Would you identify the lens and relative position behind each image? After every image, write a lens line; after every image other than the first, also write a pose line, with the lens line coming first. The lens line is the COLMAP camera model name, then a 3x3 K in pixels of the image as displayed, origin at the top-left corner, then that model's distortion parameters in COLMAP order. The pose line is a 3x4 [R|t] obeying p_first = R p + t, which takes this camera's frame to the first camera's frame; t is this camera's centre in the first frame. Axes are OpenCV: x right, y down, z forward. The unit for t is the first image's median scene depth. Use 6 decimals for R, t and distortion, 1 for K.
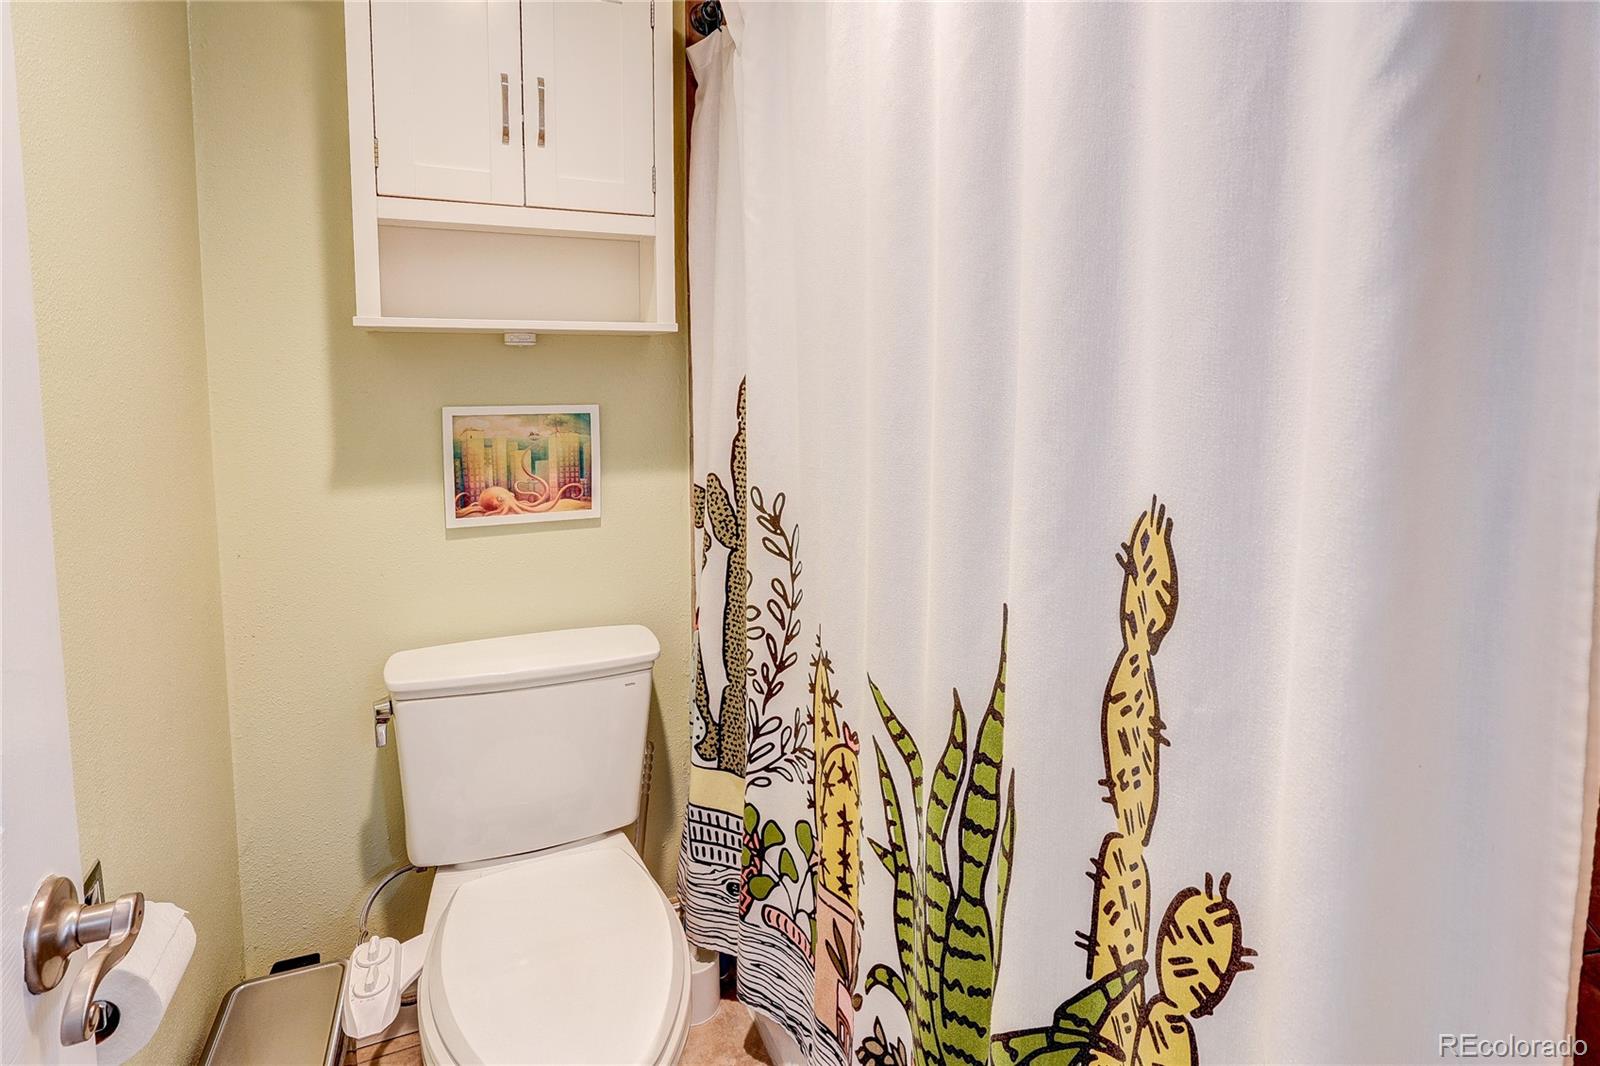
lens RADIAL K [[719.4, 0, 805.1], [0, 719.4, 421.6], [0, 0, 1]] dist [-0.009474, 0.000106]
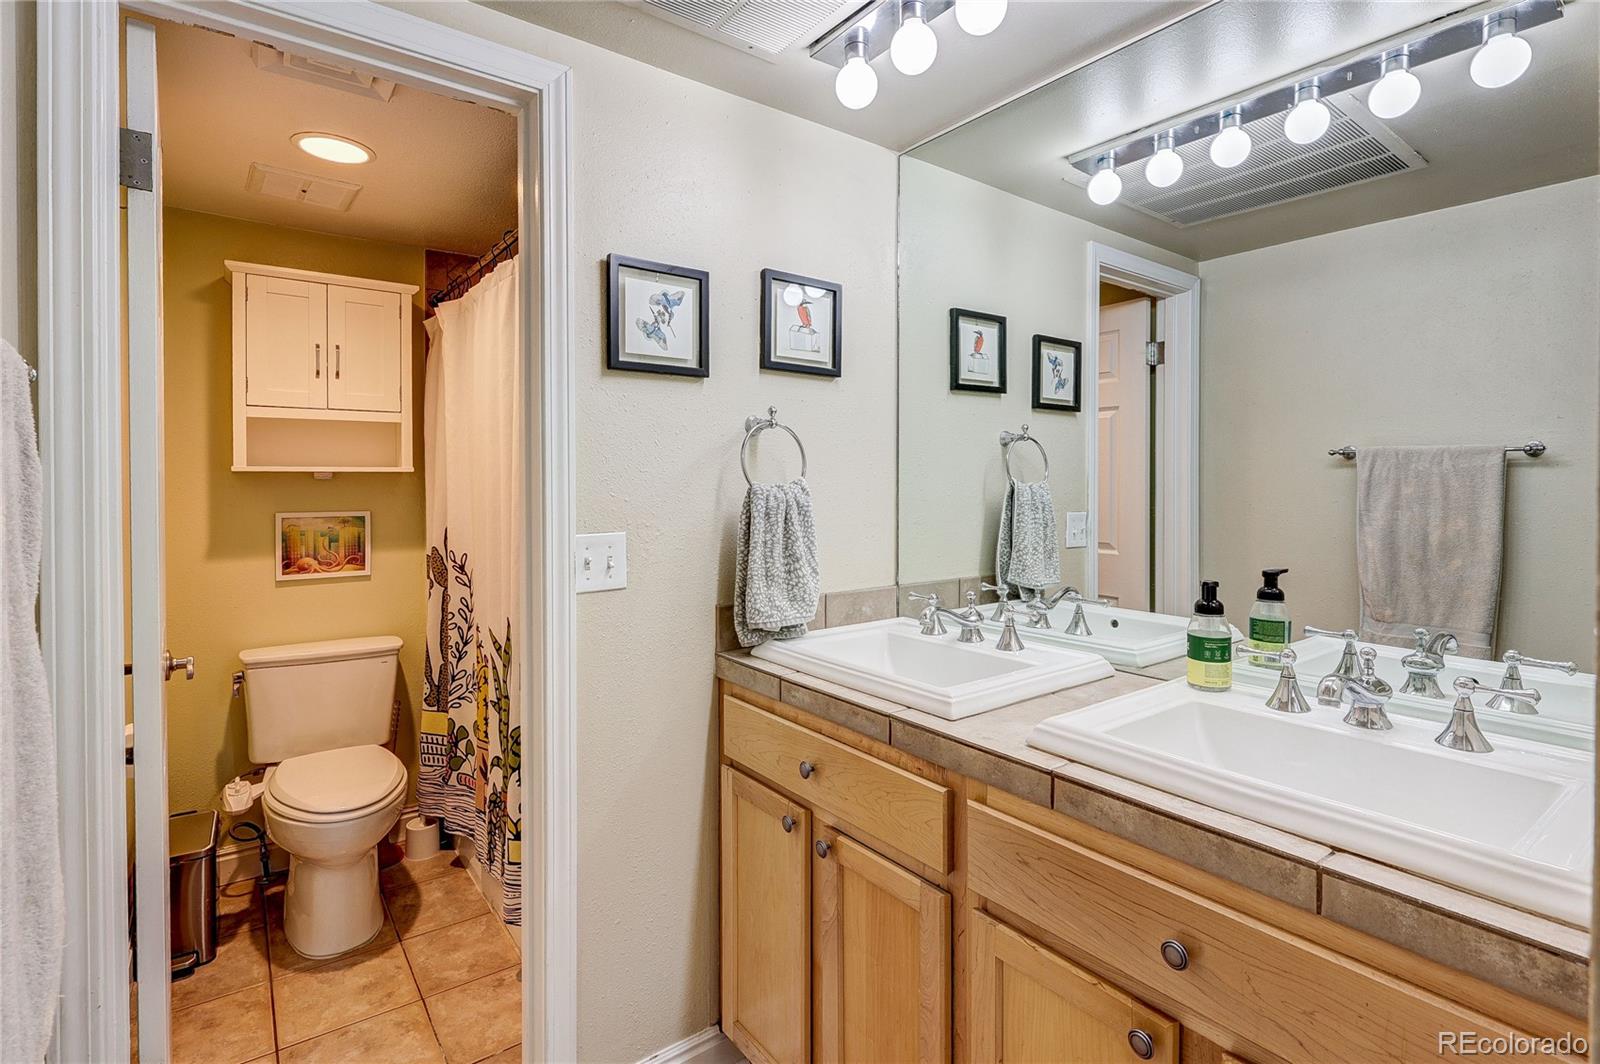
lens RADIAL K [[765.6, 0, 793.6], [0, 765.6, 499.2], [0, 0, 1]] dist [-0.003986, -0.000387]
pose [[0.982865, -0.004427, 0.184274, 0.447016], [0.014945, 0.998334, -0.055730, 0.075743], [-0.183721, 0.057529, 0.981294, -1.194839]]
